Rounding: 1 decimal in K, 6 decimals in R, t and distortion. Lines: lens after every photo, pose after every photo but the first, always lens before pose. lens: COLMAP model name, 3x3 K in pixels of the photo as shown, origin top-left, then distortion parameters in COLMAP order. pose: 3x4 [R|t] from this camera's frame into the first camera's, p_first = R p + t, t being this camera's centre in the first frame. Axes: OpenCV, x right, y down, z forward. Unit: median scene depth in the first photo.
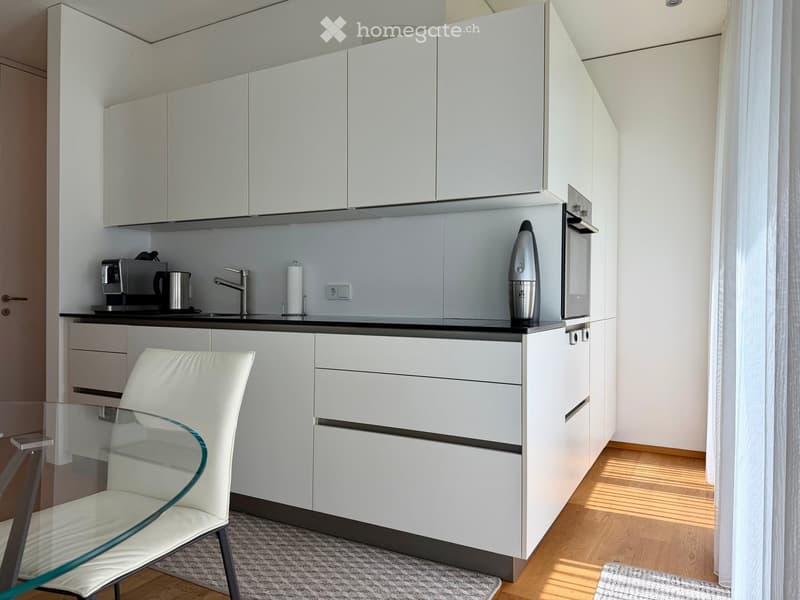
lens RADIAL K [[557.1, 0, 400.9], [0, 557.1, 301.5], [0, 0, 1]] dist [0.133550, -0.134660]
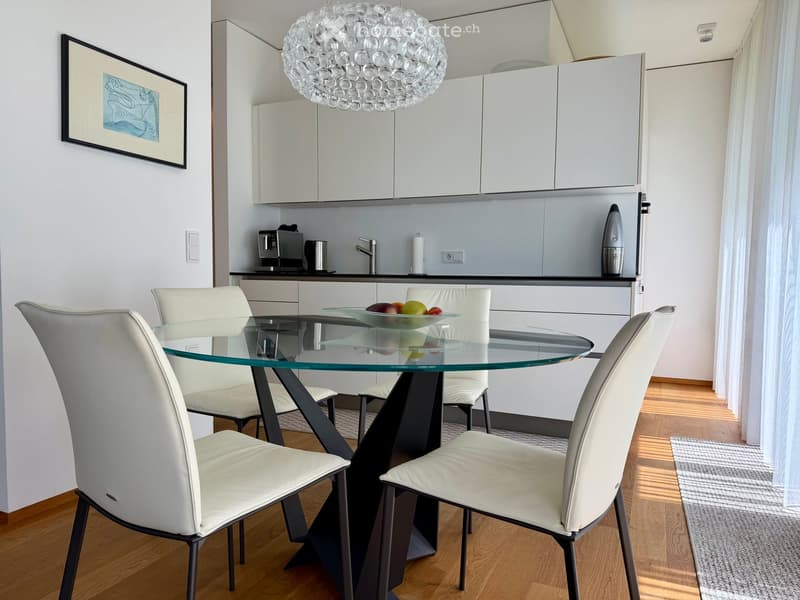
lens RADIAL K [[557.1, 0, 400.9], [0, 557.1, 301.5], [0, 0, 1]] dist [0.133550, -0.134660]
pose [[0.997522, 0.002184, 0.070317, -0.303824], [-0.005317, 0.999000, 0.044402, 0.028214], [-0.070150, -0.044666, 0.996536, -0.284912]]
